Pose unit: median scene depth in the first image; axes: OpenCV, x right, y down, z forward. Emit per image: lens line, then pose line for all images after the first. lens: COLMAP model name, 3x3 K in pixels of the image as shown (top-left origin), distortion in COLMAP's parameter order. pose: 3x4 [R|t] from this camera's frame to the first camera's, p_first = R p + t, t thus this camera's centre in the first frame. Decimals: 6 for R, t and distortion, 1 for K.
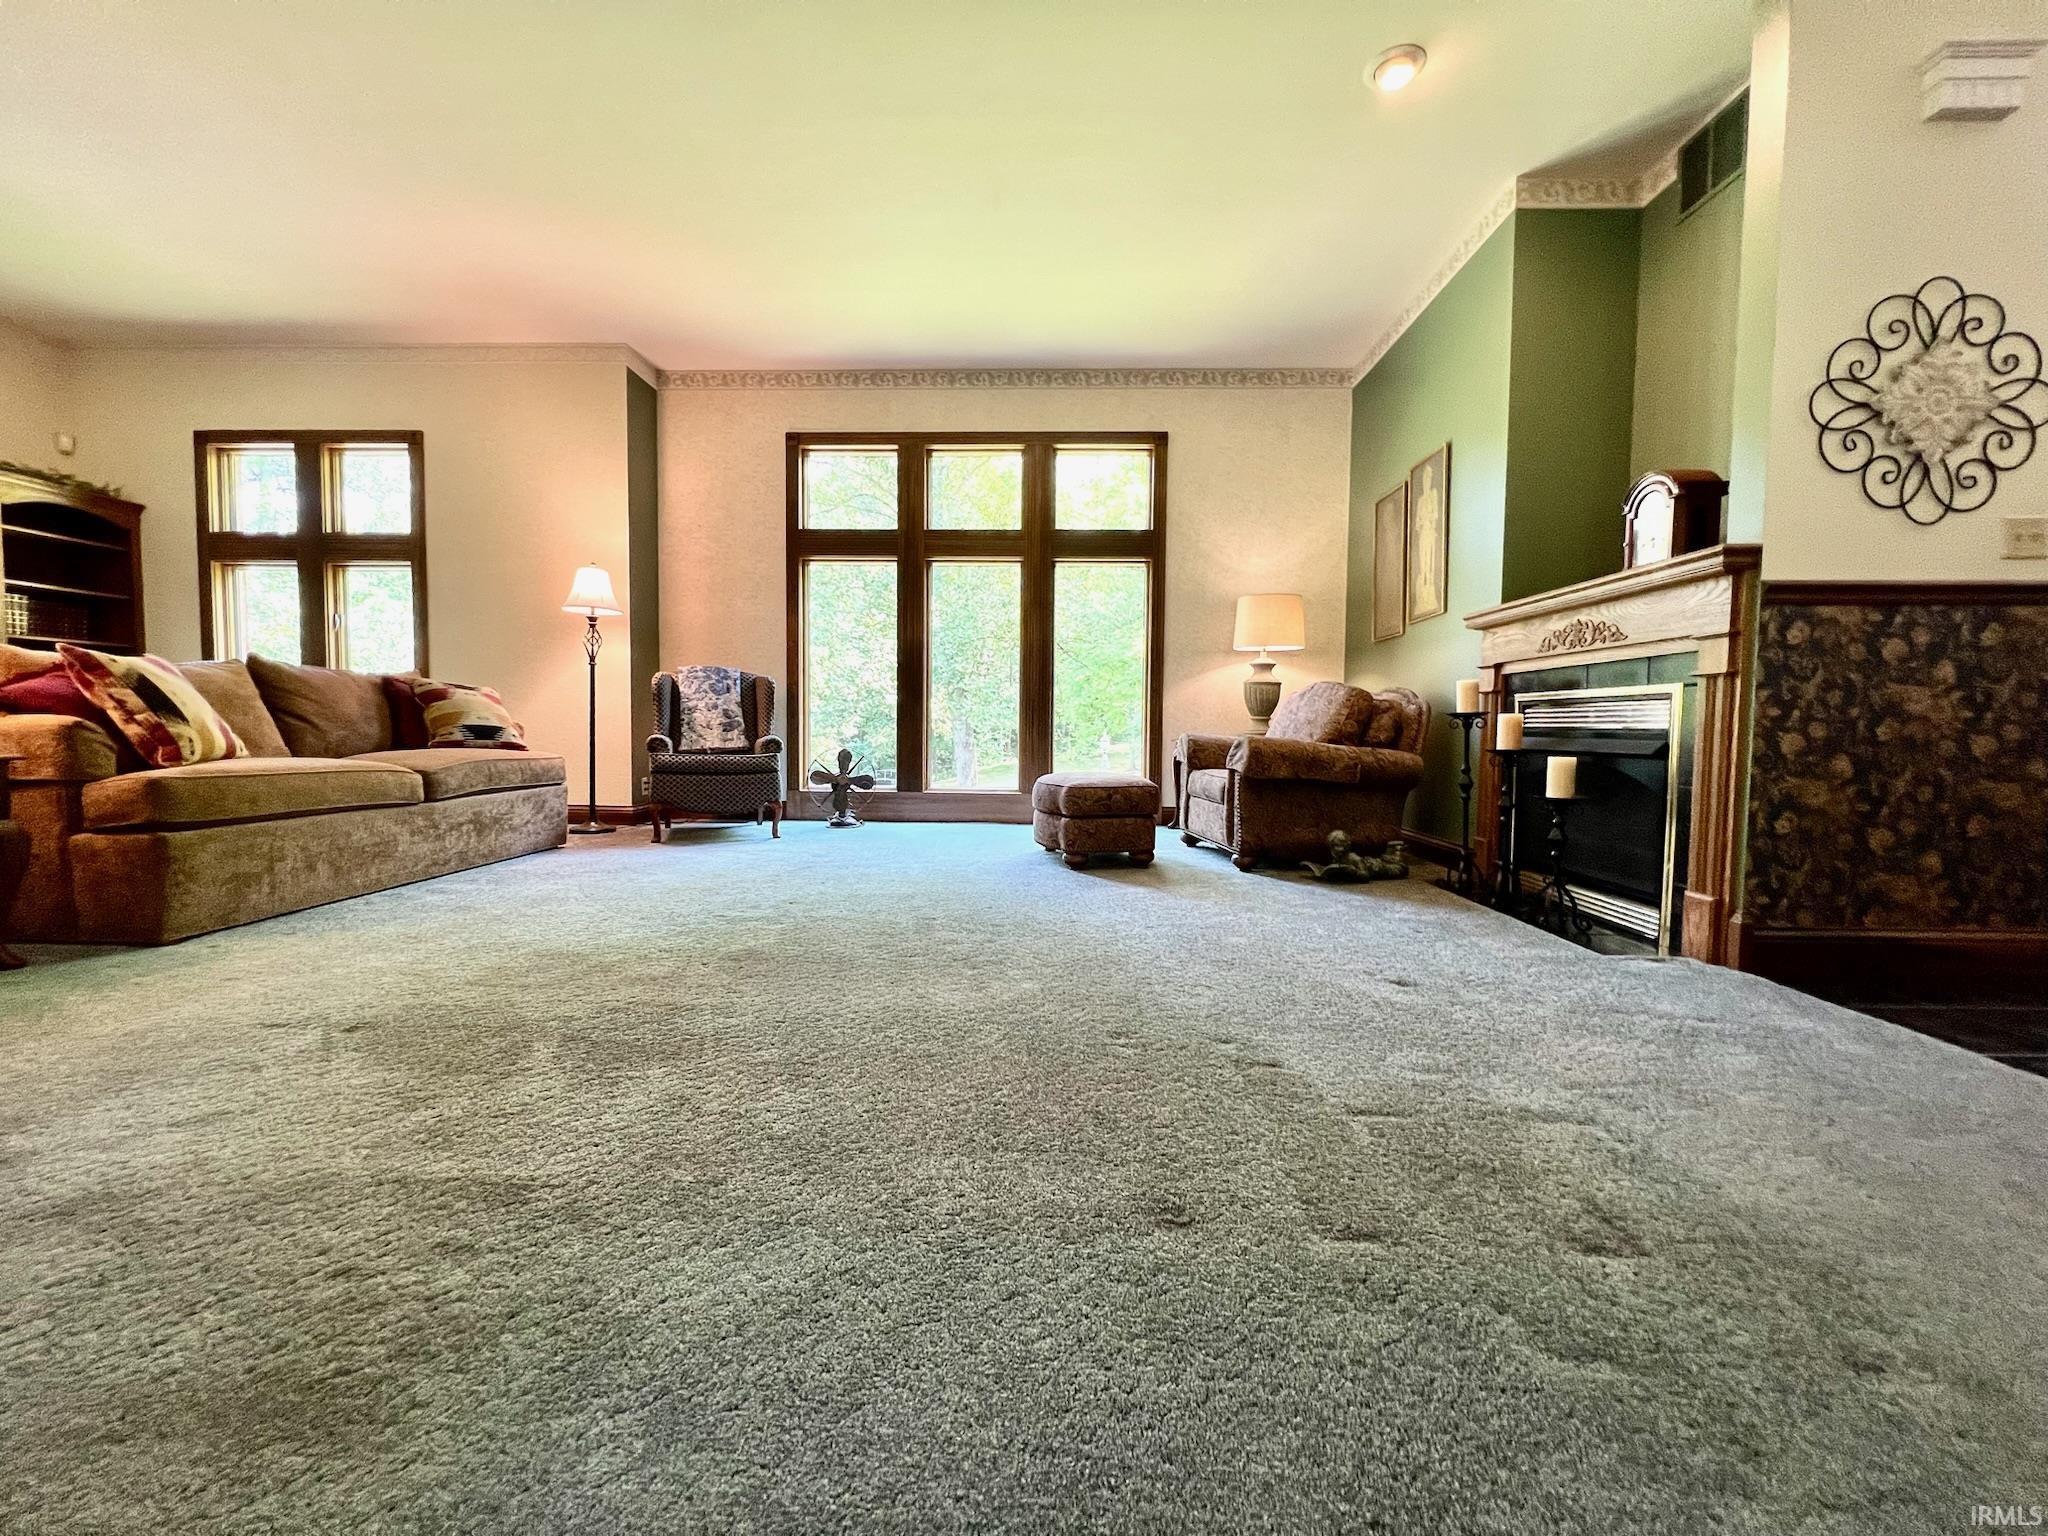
lens RADIAL K [[821.3, 0, 1018.9], [0, 821.3, 766.8], [0, 0, 1]] dist [-0.001242, -0.000473]
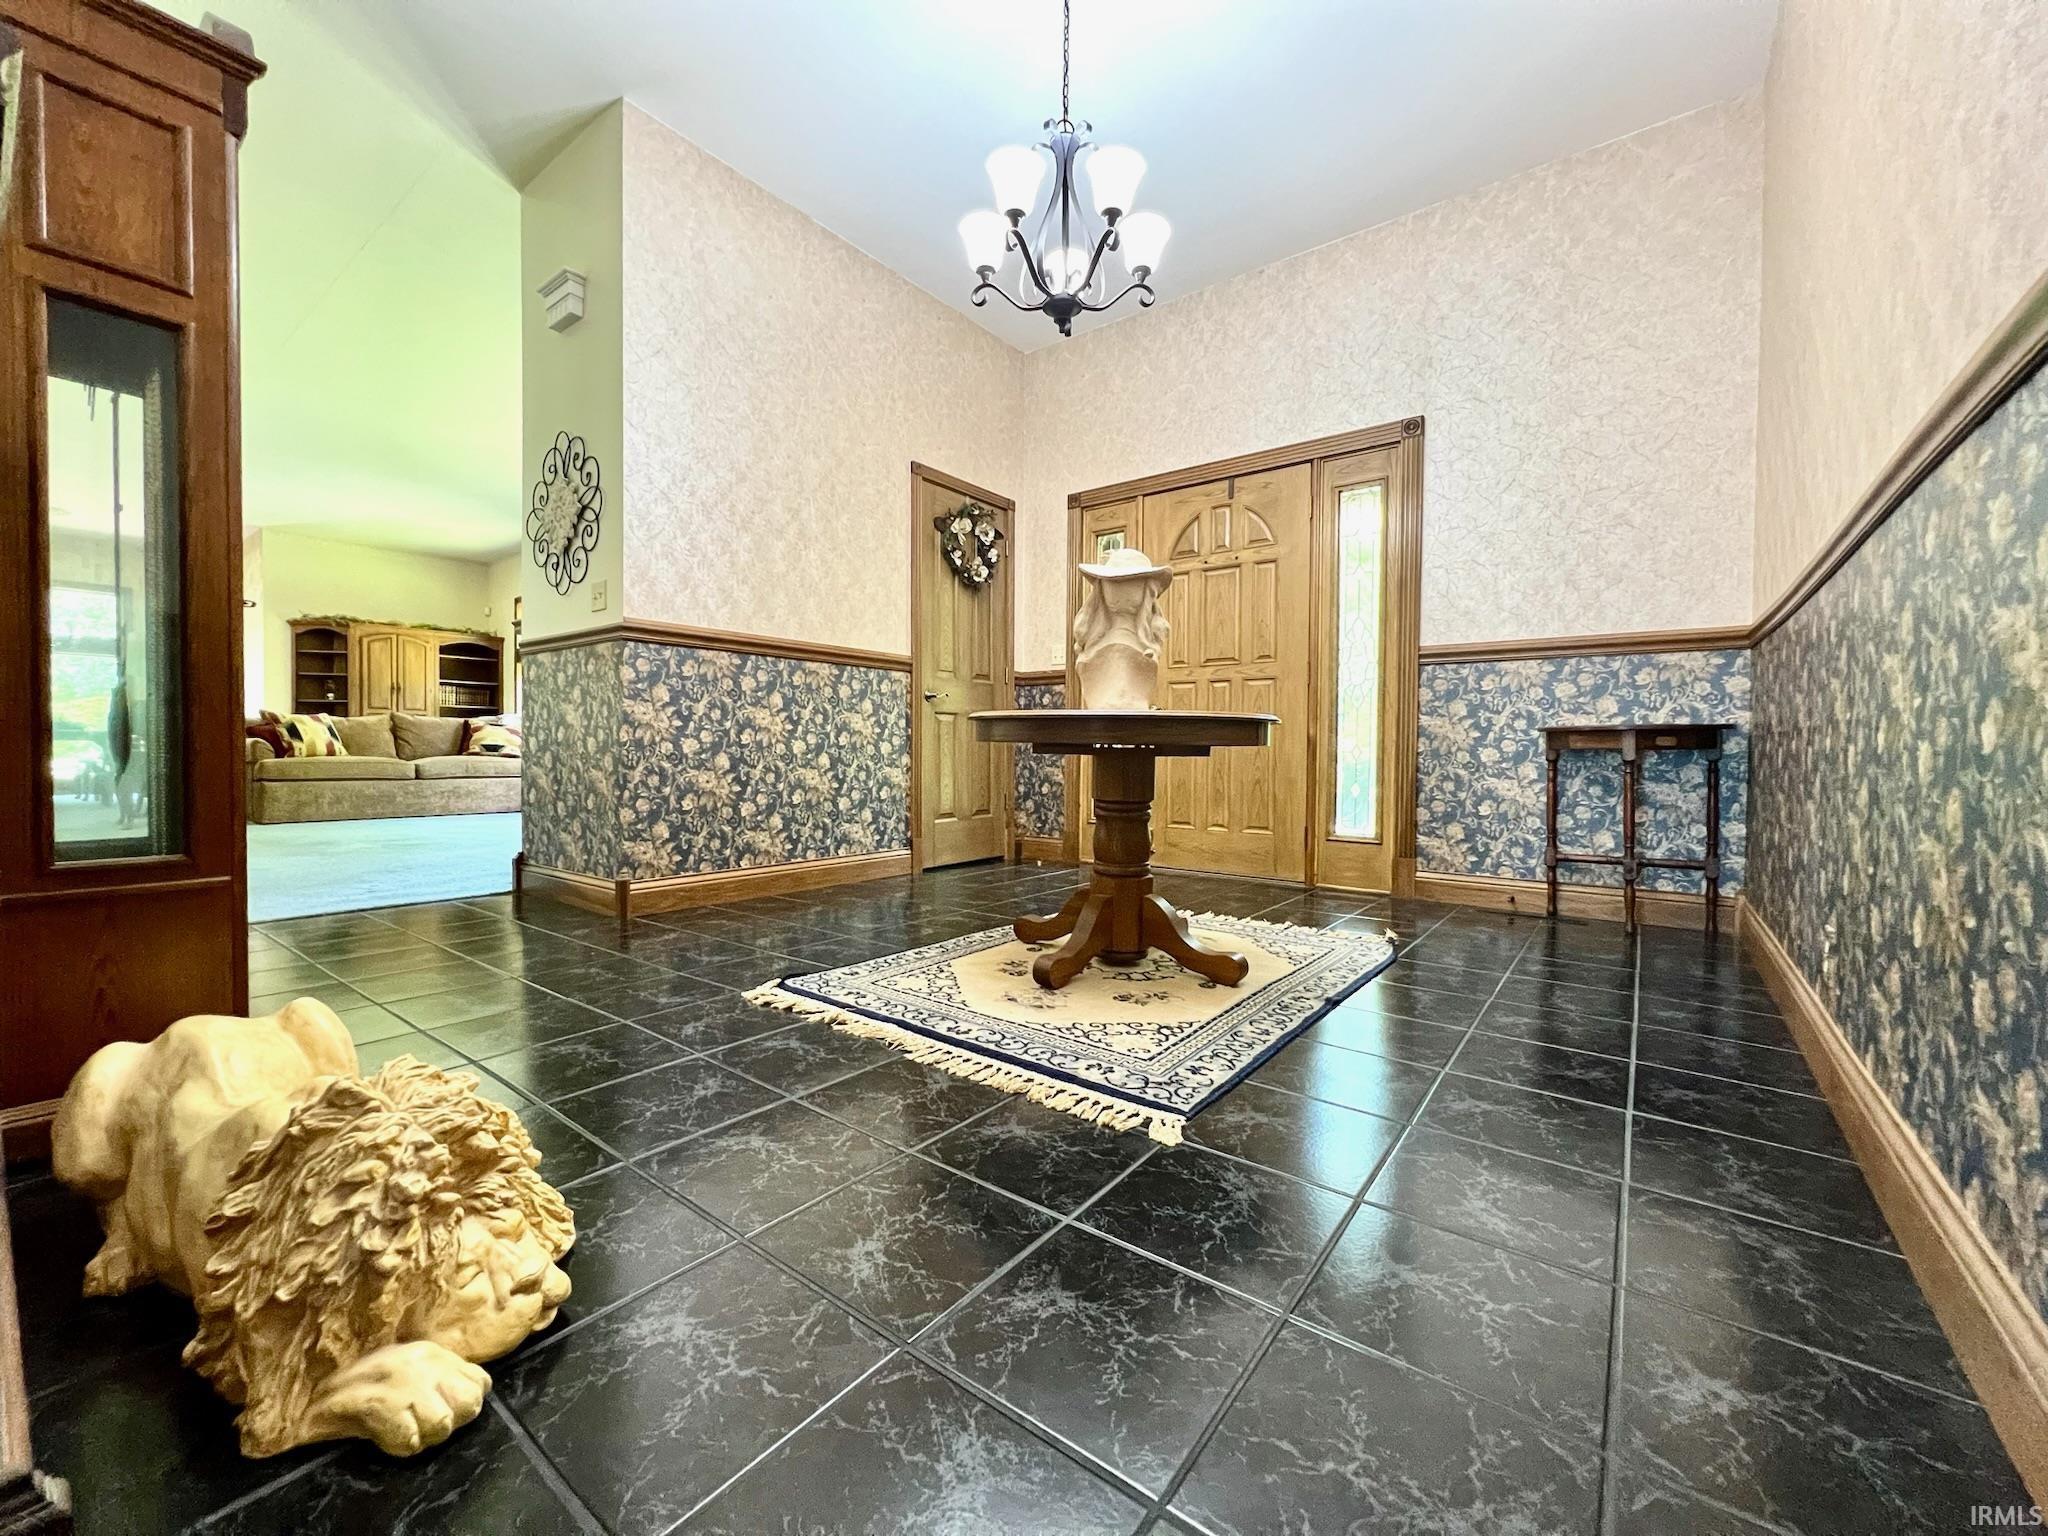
lens RADIAL K [[817.0, 0, 1024.0], [0, 817.0, 768.0], [0, 0, 1]] dist [-0.001952, -0.000040]
pose [[0.815041, 0.011262, -0.579293, 1.242371], [-0.032807, 0.999104, -0.026734, 0.012986], [0.578473, 0.040794, 0.814681, 0.130802]]
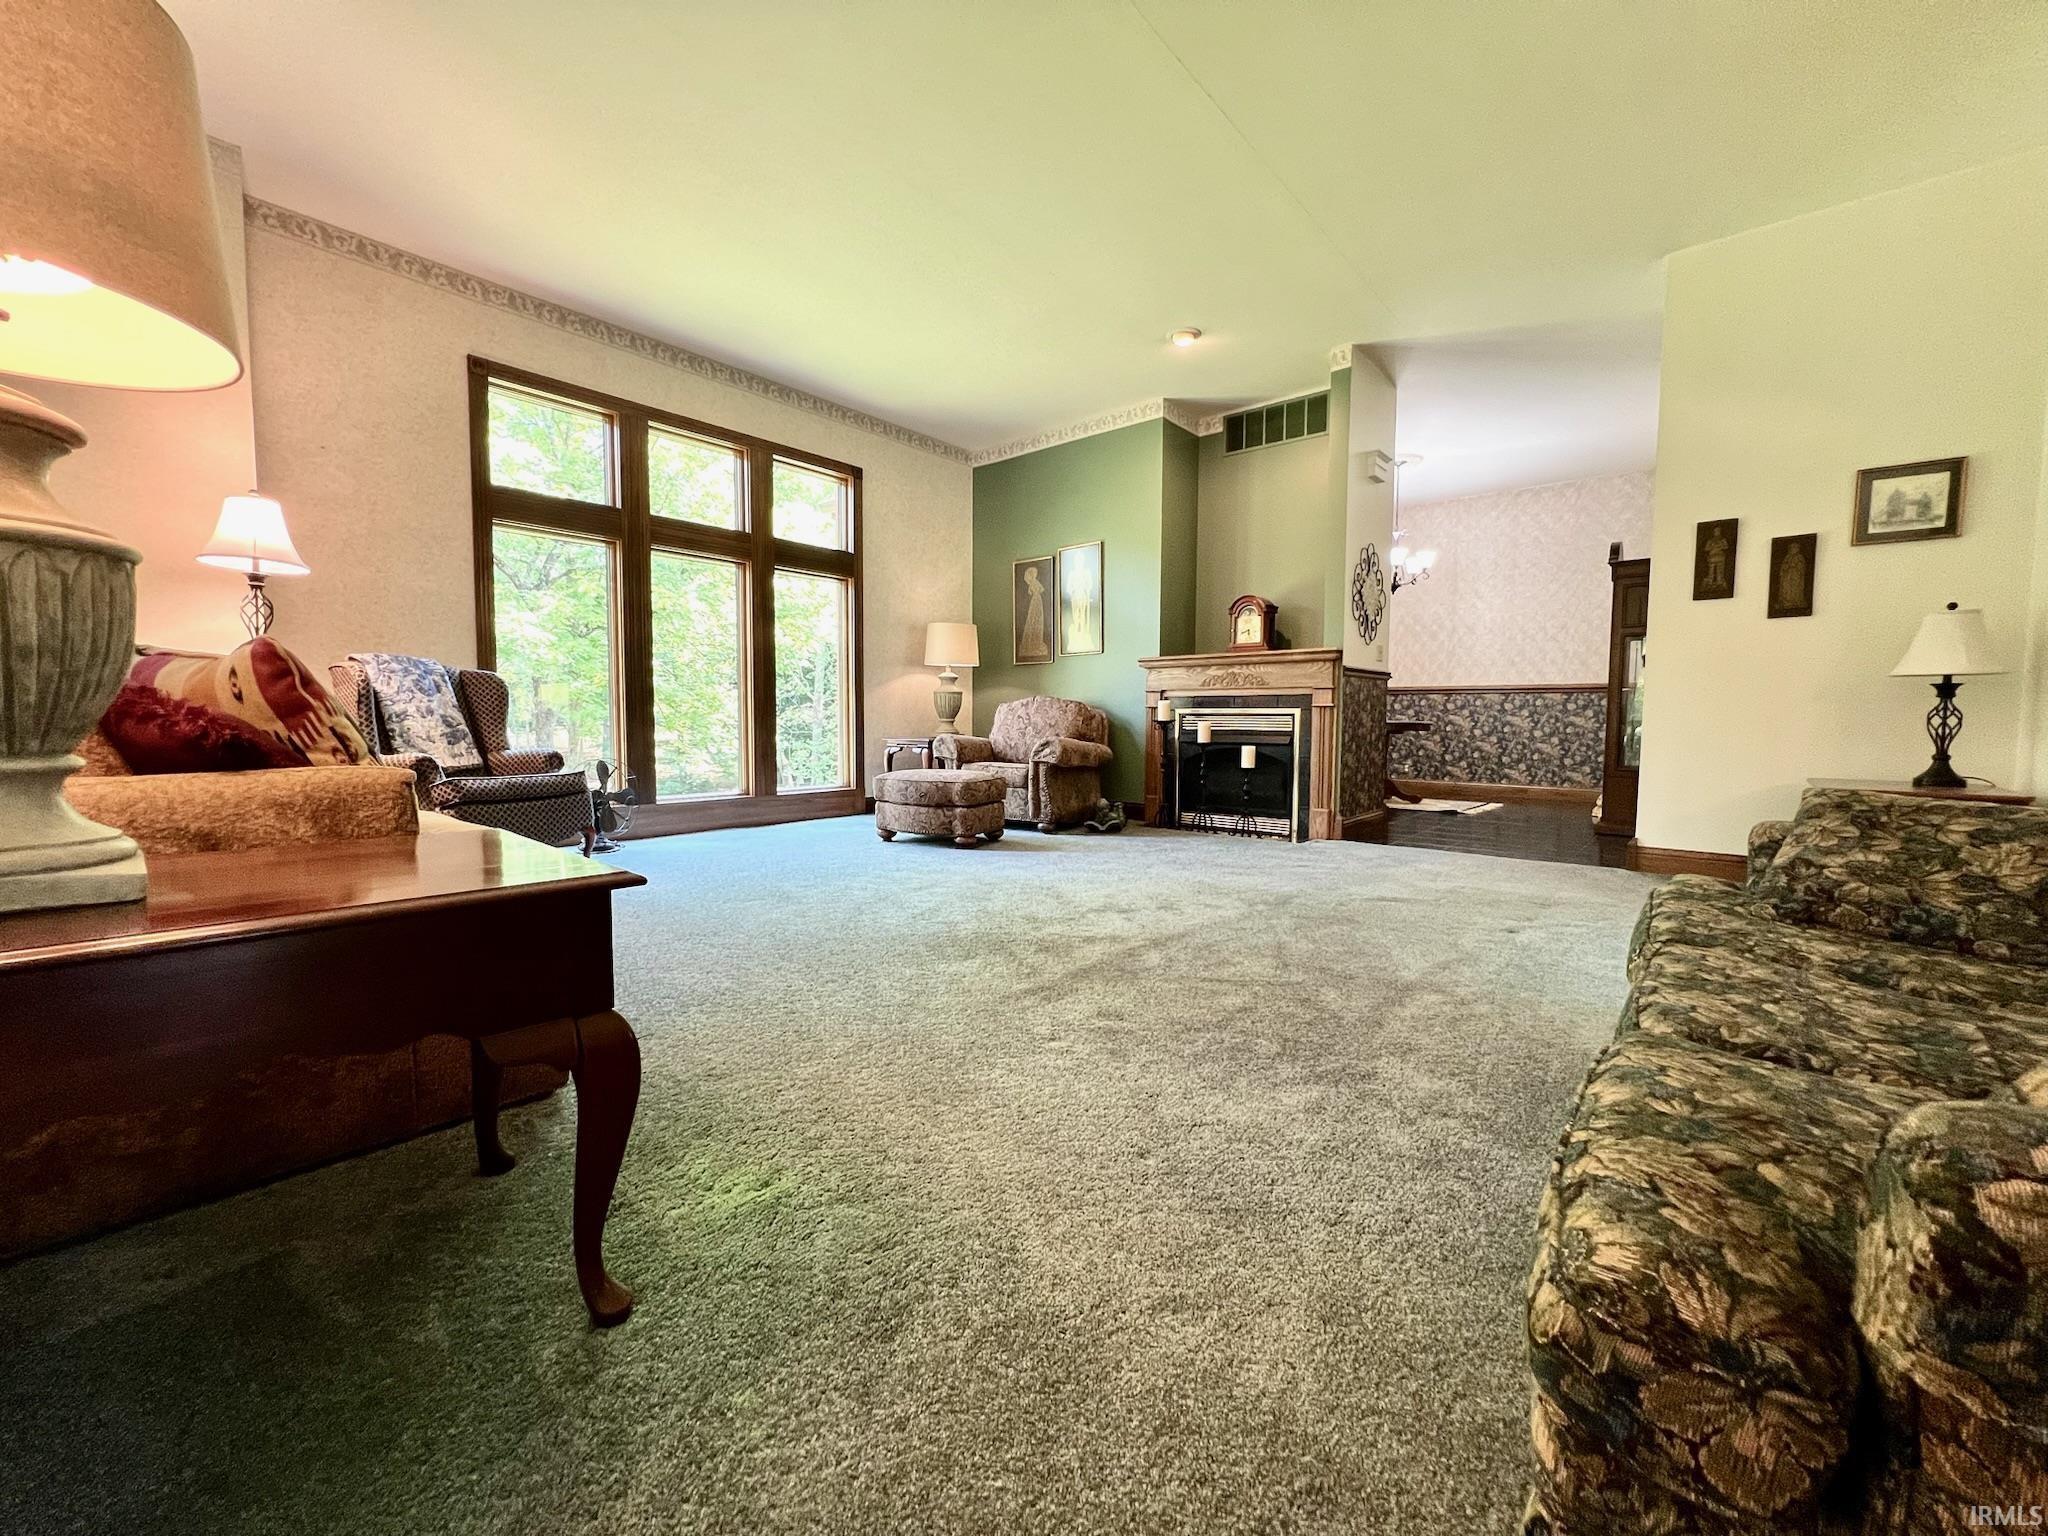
lens RADIAL K [[817.0, 0, 1024.0], [0, 817.0, 768.0], [0, 0, 1]] dist [-0.001952, -0.000040]
pose [[0.628569, -0.054776, 0.775823, -0.650304], [0.039450, 0.998478, 0.038534, -0.031792], [-0.776753, 0.006385, 0.629773, 0.129124]]
